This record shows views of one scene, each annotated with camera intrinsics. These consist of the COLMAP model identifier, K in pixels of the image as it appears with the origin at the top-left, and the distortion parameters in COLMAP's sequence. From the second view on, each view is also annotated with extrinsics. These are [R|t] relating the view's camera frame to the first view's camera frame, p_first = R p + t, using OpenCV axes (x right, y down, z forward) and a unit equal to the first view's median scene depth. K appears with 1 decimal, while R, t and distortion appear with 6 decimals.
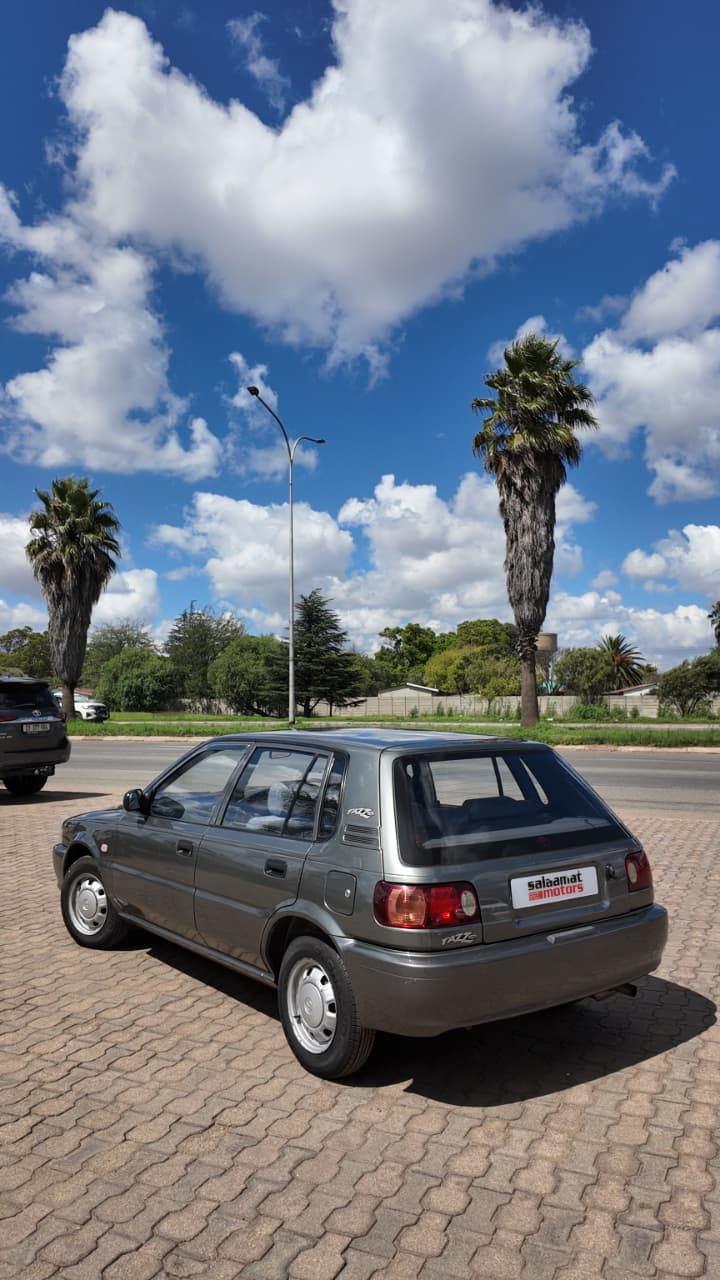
lens RADIAL K [[932.0, 0, 357.3], [0, 932.0, 634.7], [0, 0, 1]] dist [0.060654, -0.056167]
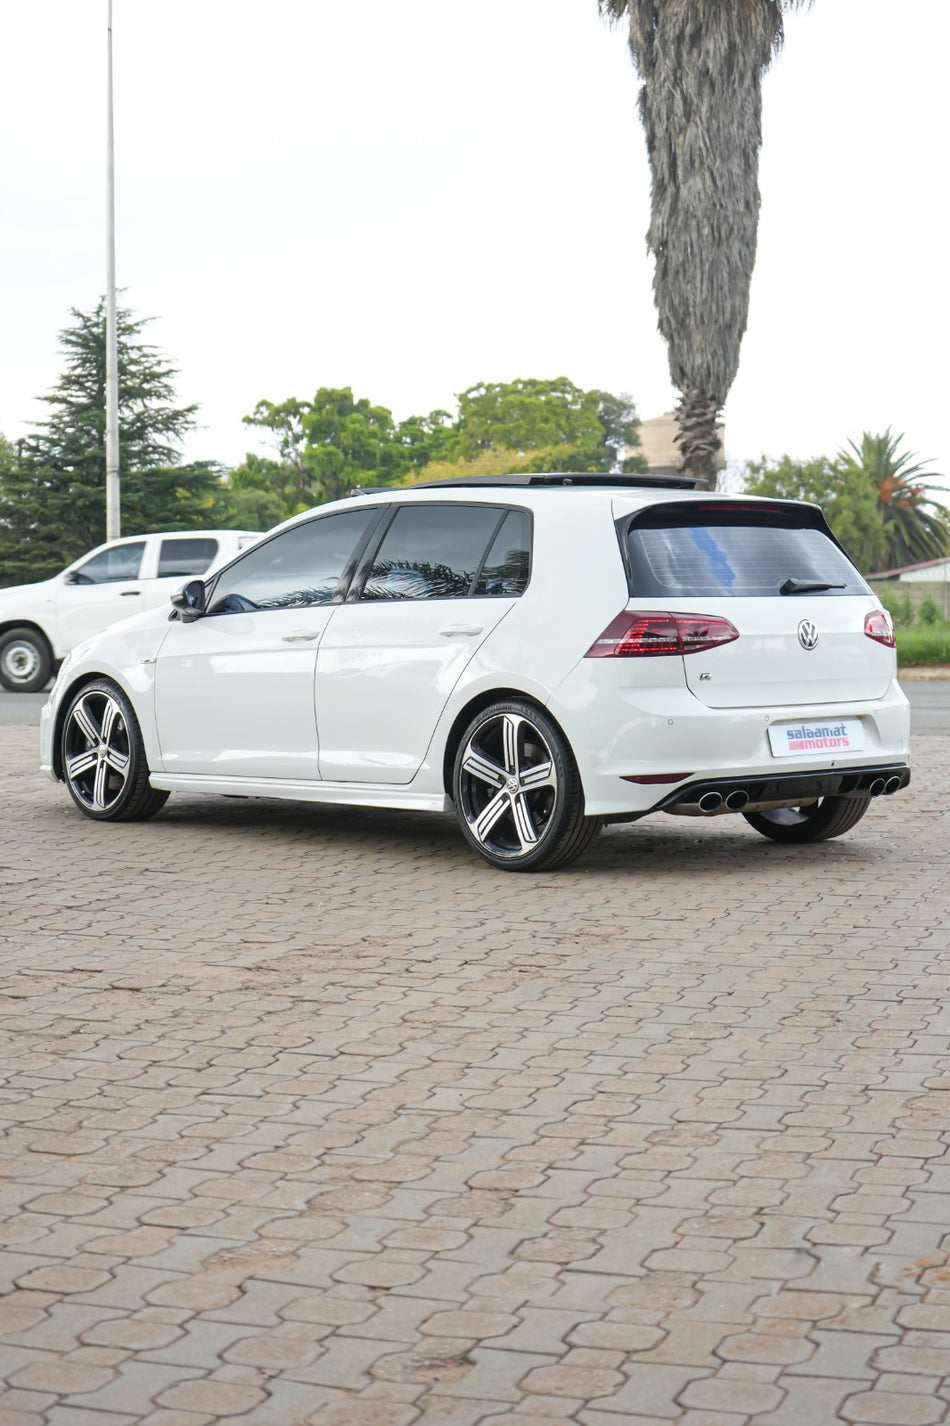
lens RADIAL K [[2637.5, 0, 475.2], [0, 2637.5, 712.8], [0, 0, 1]] dist [-0.212773, -0.072472]
pose [[0.993060, -0.007544, 0.117368, -0.445422], [-0.005460, 0.993908, 0.110079, 0.046017], [-0.117483, -0.109956, 0.986969, -1.337985]]
